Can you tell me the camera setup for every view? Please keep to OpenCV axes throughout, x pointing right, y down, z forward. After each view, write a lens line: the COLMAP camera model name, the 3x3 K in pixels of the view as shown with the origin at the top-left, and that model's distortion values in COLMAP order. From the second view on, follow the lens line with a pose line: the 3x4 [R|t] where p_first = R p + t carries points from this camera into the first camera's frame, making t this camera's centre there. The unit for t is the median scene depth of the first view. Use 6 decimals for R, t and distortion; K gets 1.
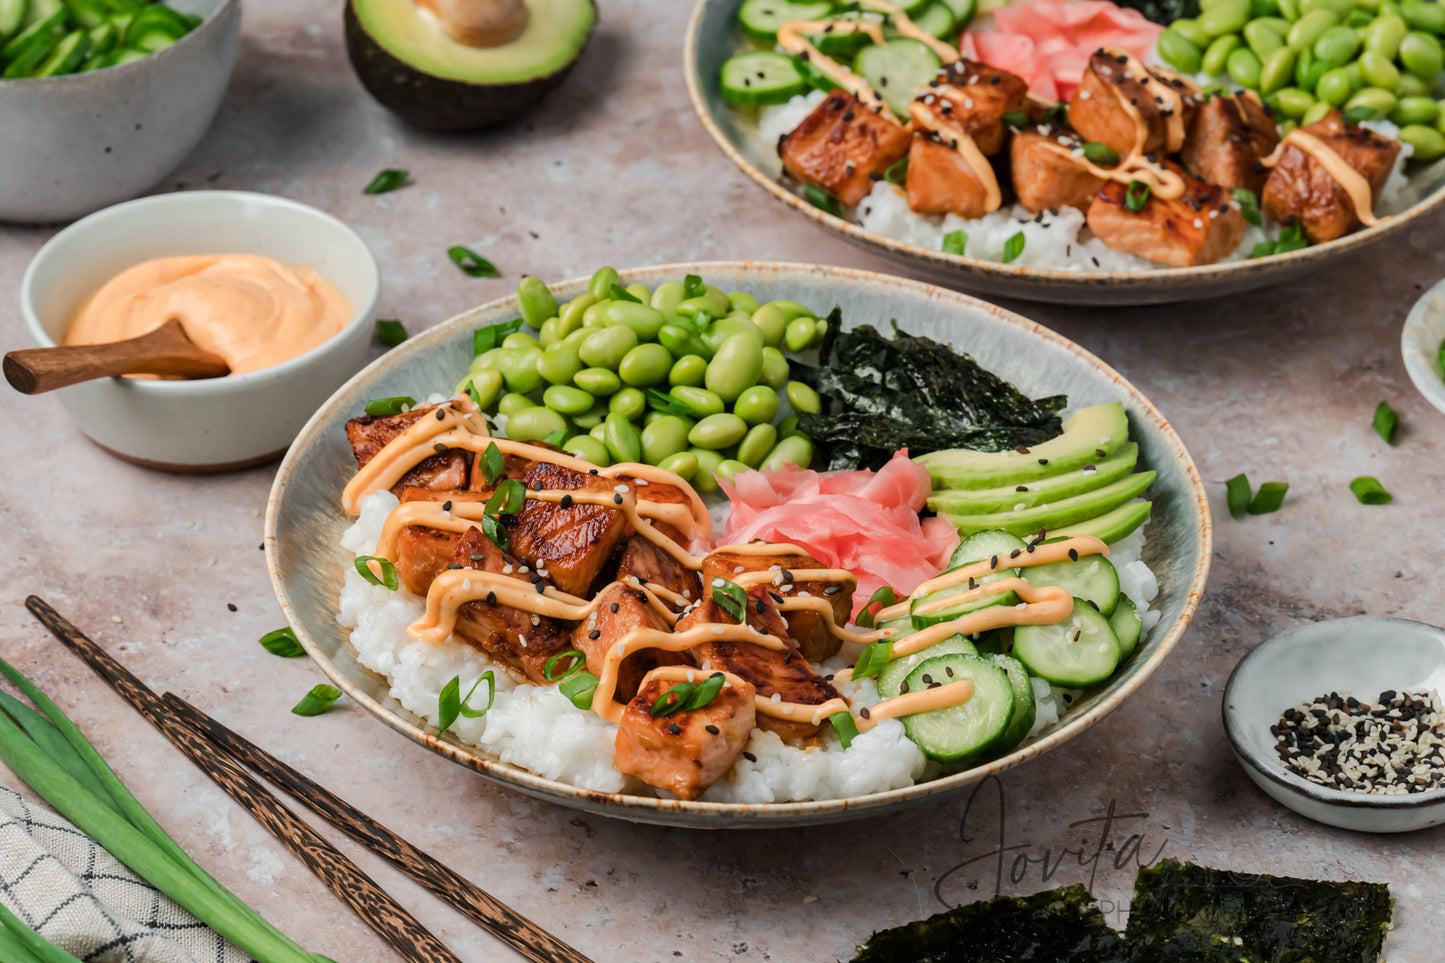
lens RADIAL K [[5630.5, 0, 720.5], [0, 5630.5, 482.2], [0, 0, 1]] dist [0.035383, -0.315454]
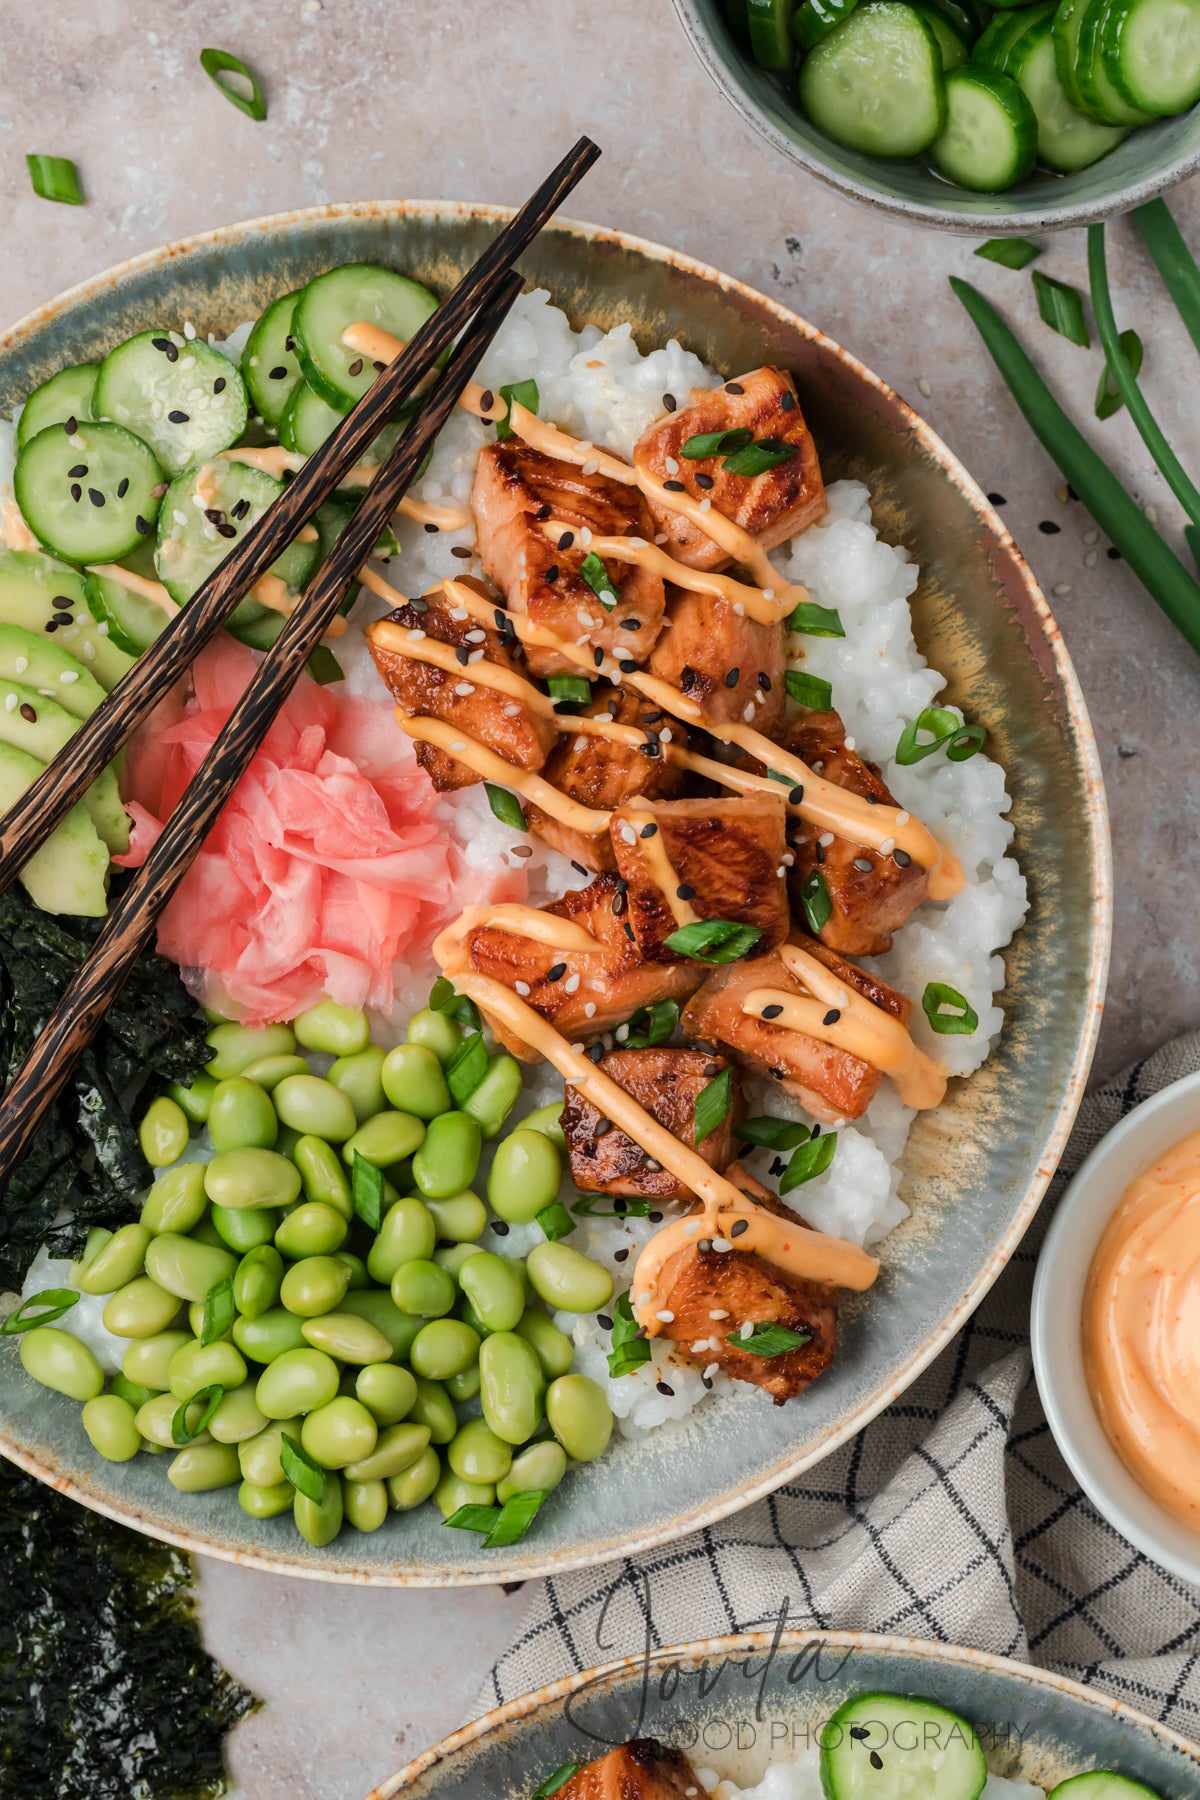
lens RADIAL K [[7048.1, 0, 604.8], [0, 7048.1, 898.1], [0, 0, 1]] dist [-0.005304, 1.205287]
pose [[-0.874712, -0.484431, 0.014348, -0.030258], [0.258670, -0.441623, 0.859104, -0.736463], [-0.409840, 0.755179, 0.511601, 0.574005]]
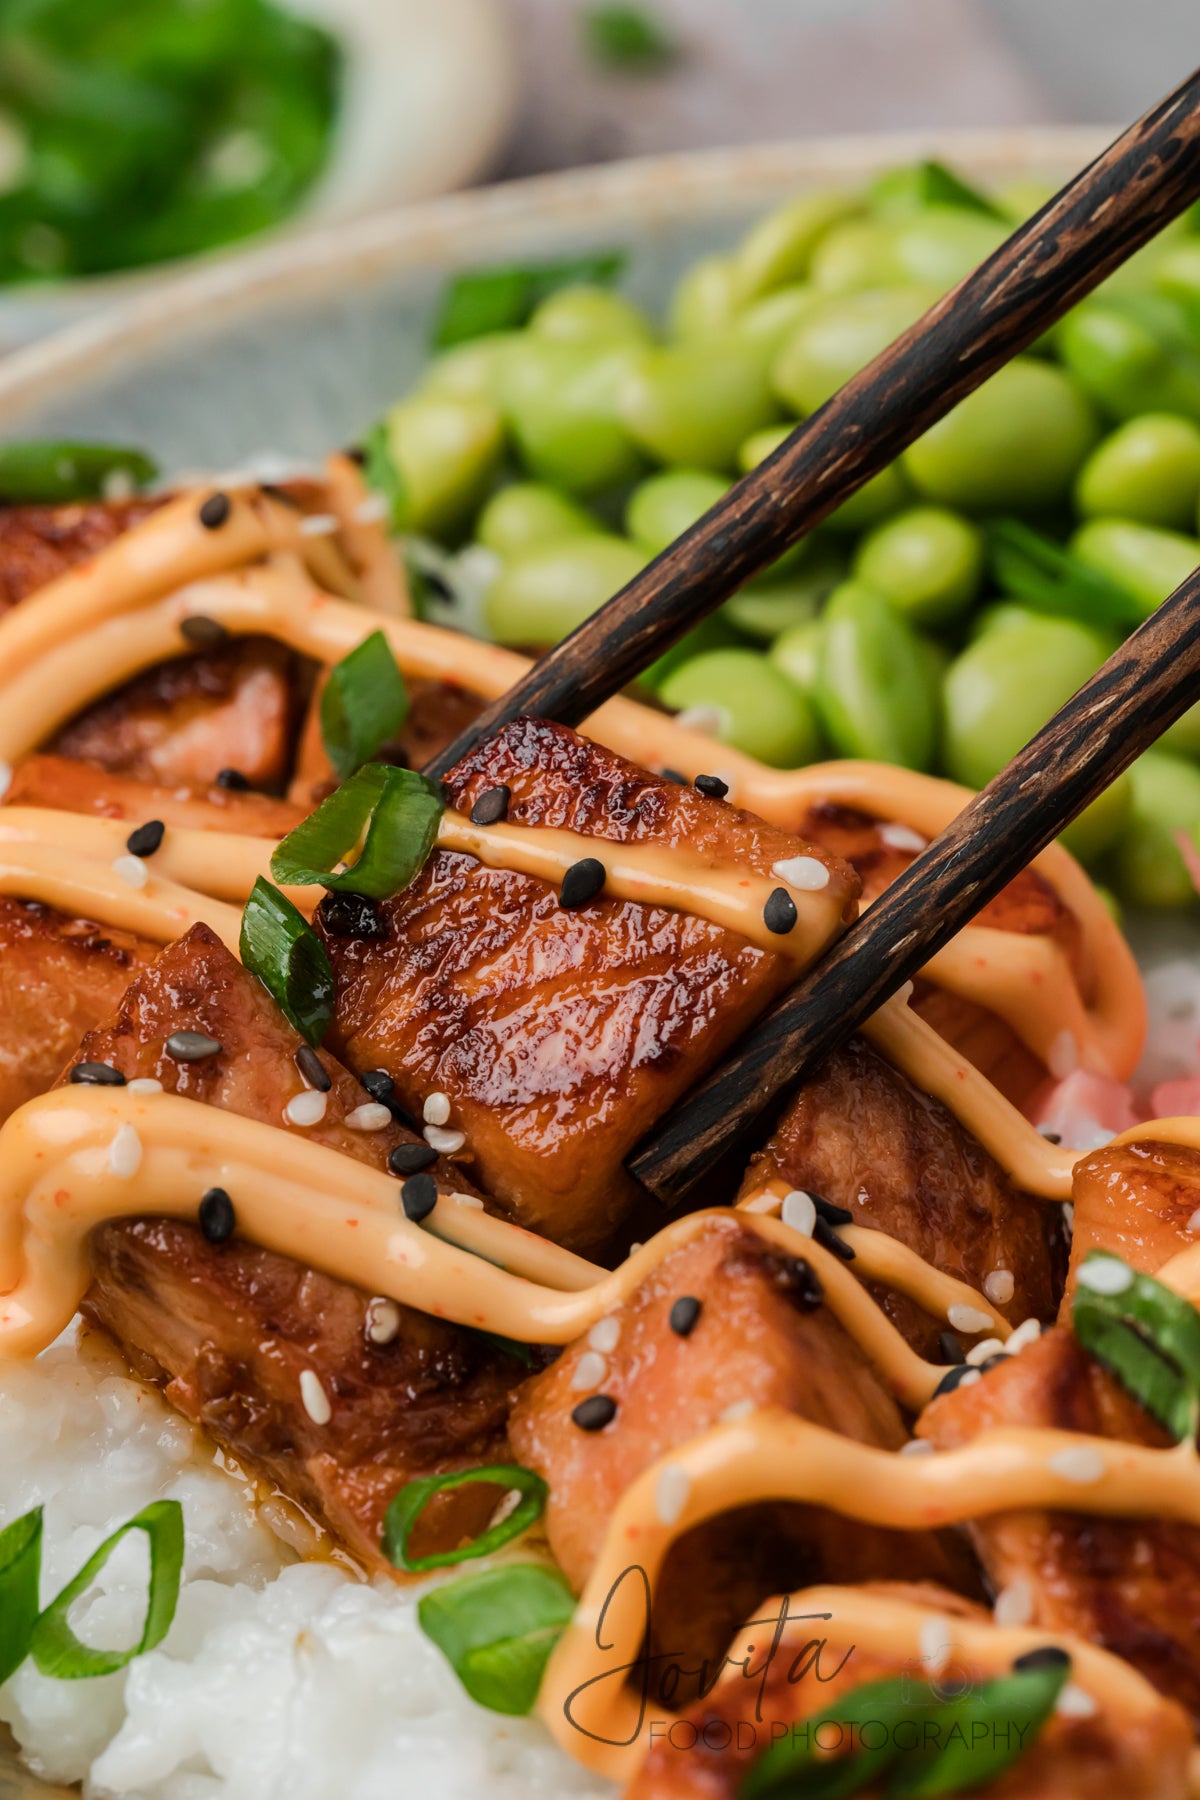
lens RADIAL K [[7454.6, 0, 601.5], [0, 7454.6, 899.6], [0, 0, 1]] dist [0.105272, 2.071180]
pose [[0.986614, 0.118407, -0.112131, 0.012347], [-0.118282, 0.992949, 0.007795, 0.001819], [0.112263, 0.005572, 0.993663, 0.663774]]
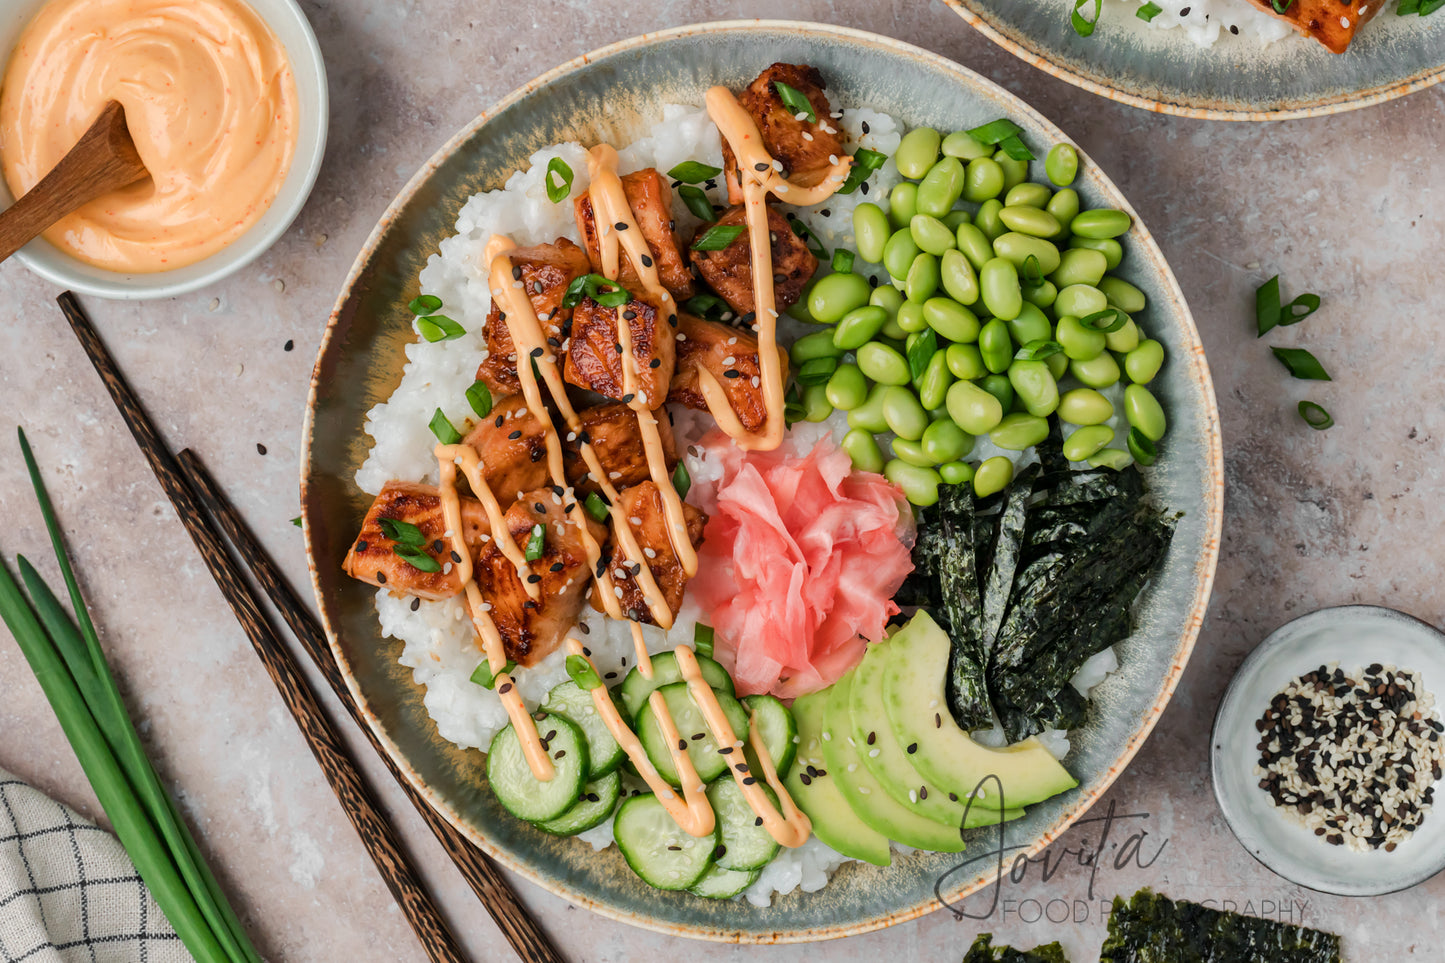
lens RADIAL K [[5630.5, 0, 720.5], [0, 5630.5, 482.2], [0, 0, 1]] dist [0.035383, -0.315454]
pose [[0.310134, 0.950141, -0.032402, 0.035110], [-0.550116, 0.207151, 0.808988, -0.837409], [0.775364, -0.233070, 0.586932, 0.407033]]
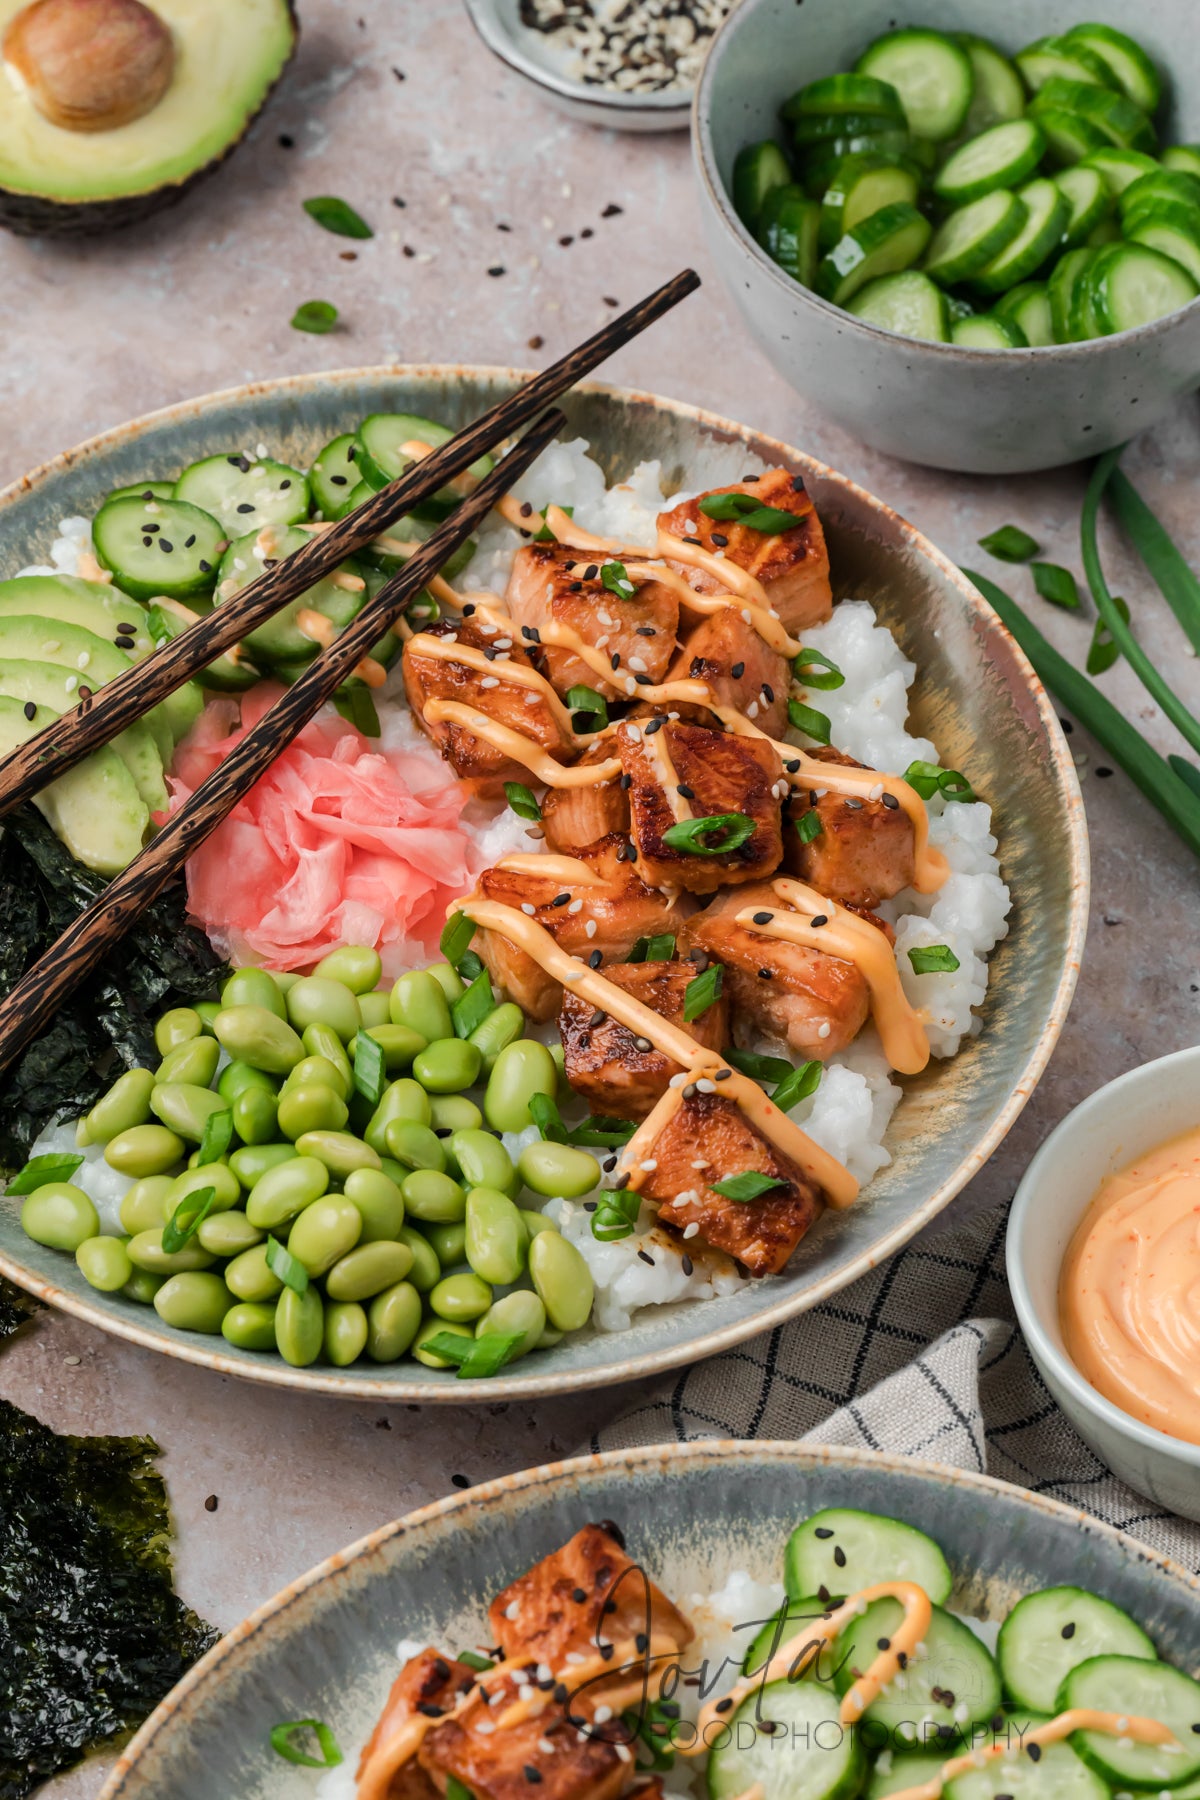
lens RADIAL K [[7013.7, 0, 601.4], [0, 7013.7, 868.8], [0, 0, 1]] dist [0.035383, -0.315454]
pose [[-0.849163, -0.423221, 0.315921, -0.307837], [0.291501, 0.123224, 0.948601, -0.861516], [-0.440396, 0.897608, 0.018732, 1.003587]]
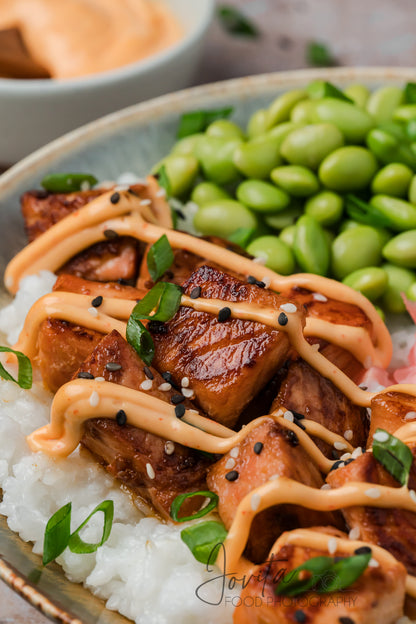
lens RADIAL K [[2533.8, 0, 209.3], [0, 2533.8, 312.2], [0, 0, 1]] dist [0.120186, -2.086821]
pose [[0.987365, 0.118230, -0.105510, 0.011991], [-0.113568, 0.992313, 0.049174, -0.016183], [0.110513, -0.036570, 0.993202, 0.609989]]
